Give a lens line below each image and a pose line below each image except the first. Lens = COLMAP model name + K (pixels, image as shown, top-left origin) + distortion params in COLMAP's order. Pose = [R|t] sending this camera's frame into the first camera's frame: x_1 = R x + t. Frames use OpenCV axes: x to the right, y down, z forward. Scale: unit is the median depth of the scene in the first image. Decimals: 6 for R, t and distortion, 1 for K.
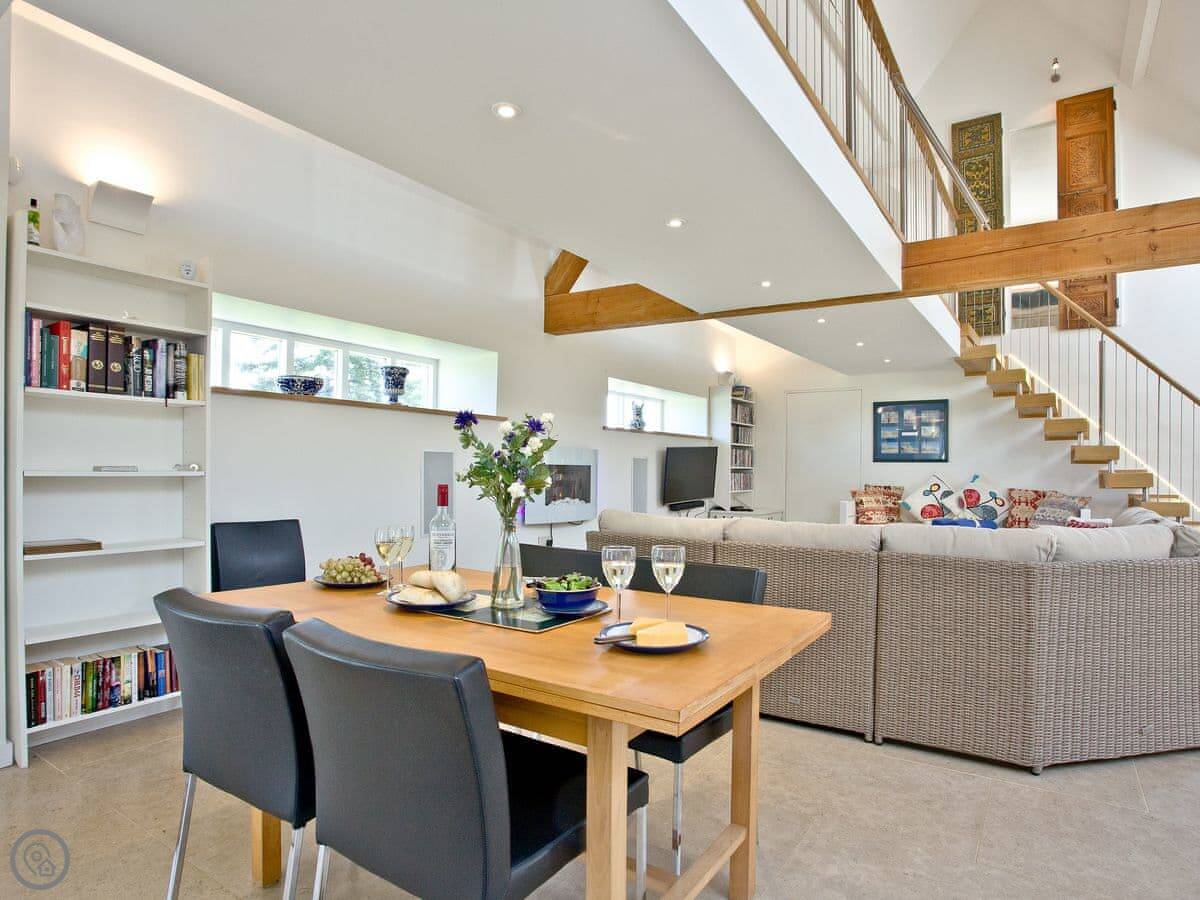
lens RADIAL K [[686.9, 0, 608.4], [0, 686.9, 463.0], [0, 0, 1]] dist [-0.075348, 0.033755]
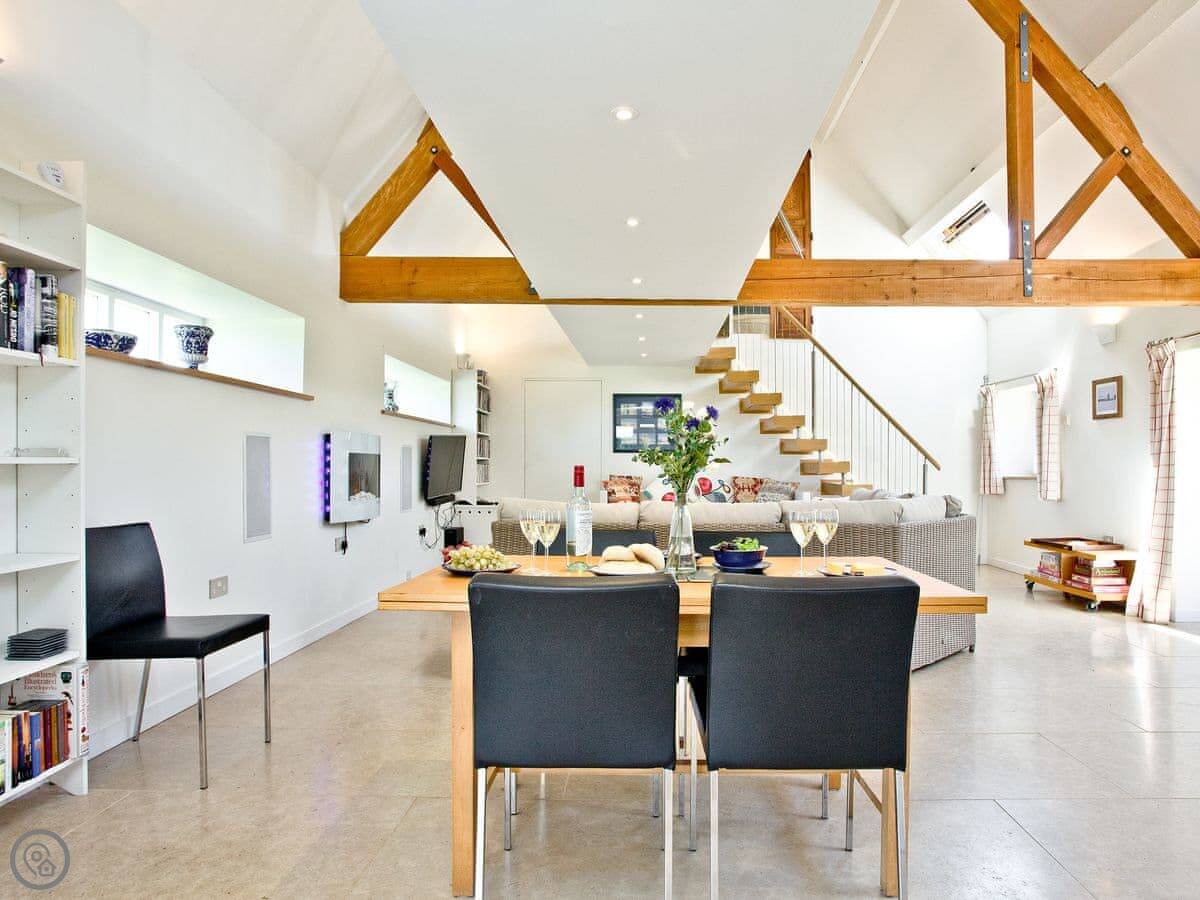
lens RADIAL K [[796.4, 0, 639.2], [0, 796.4, 453.8], [0, 0, 1]] dist [-0.077428, 0.054275]
pose [[0.834782, 0.002059, 0.550576, -0.304591], [0.000323, 0.999991, -0.004229, 0.006771], [-0.550580, 0.003708, 0.834774, -0.017818]]
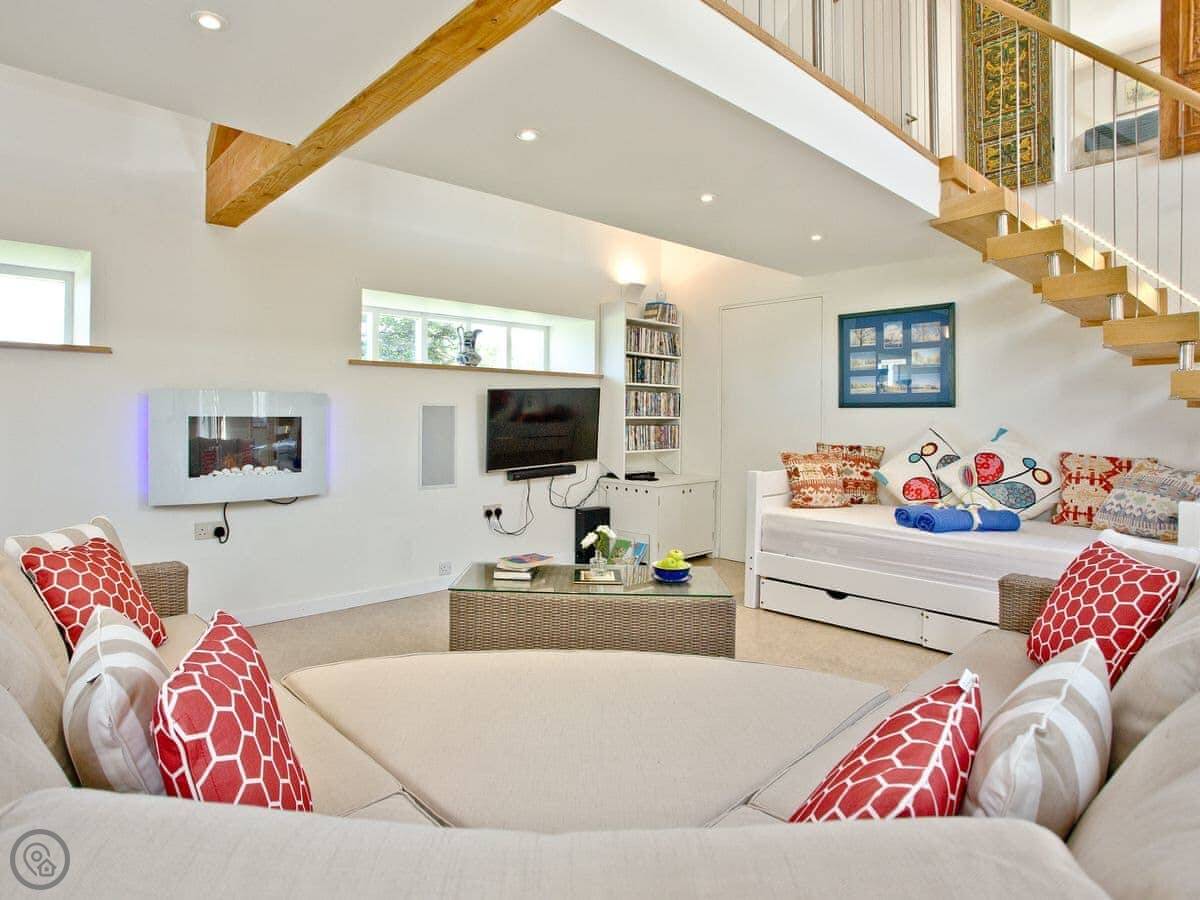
lens RADIAL K [[679.7, 0, 571.8], [0, 679.7, 406.3], [0, 0, 1]] dist [-0.033914, 0.000708]
pose [[0.969239, -0.010410, -0.245902, 0.395951], [0.008511, 0.999925, -0.008784, 0.000796], [0.245975, 0.006421, 0.969255, 0.418298]]
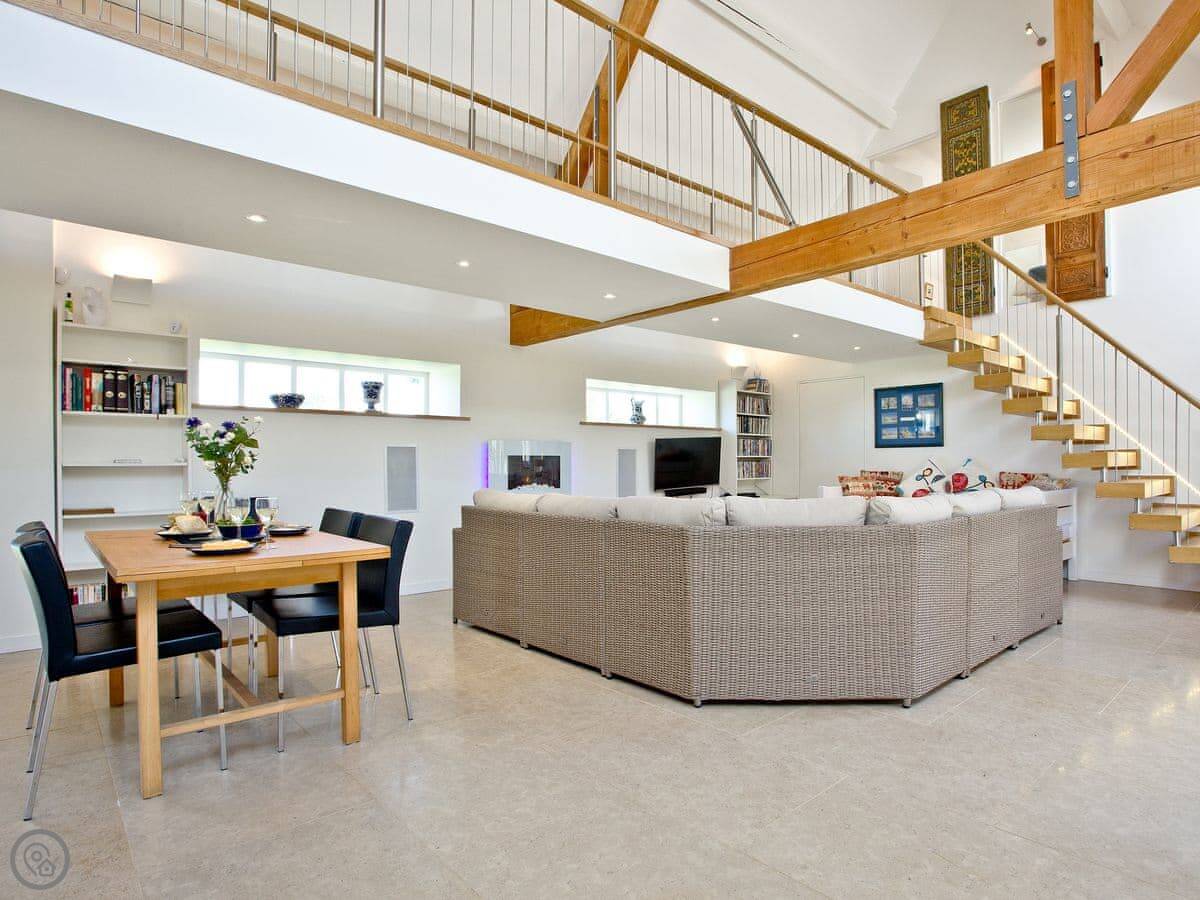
lens RADIAL K [[680.2, 0, 628.1], [0, 680.2, 459.4], [0, 0, 1]] dist [-0.070611, 0.031191]
pose [[0.965219, -0.018889, -0.260758, 0.387908], [0.018688, 0.999820, -0.003249, 0.015478], [0.260773, -0.001737, 0.965399, -0.082969]]
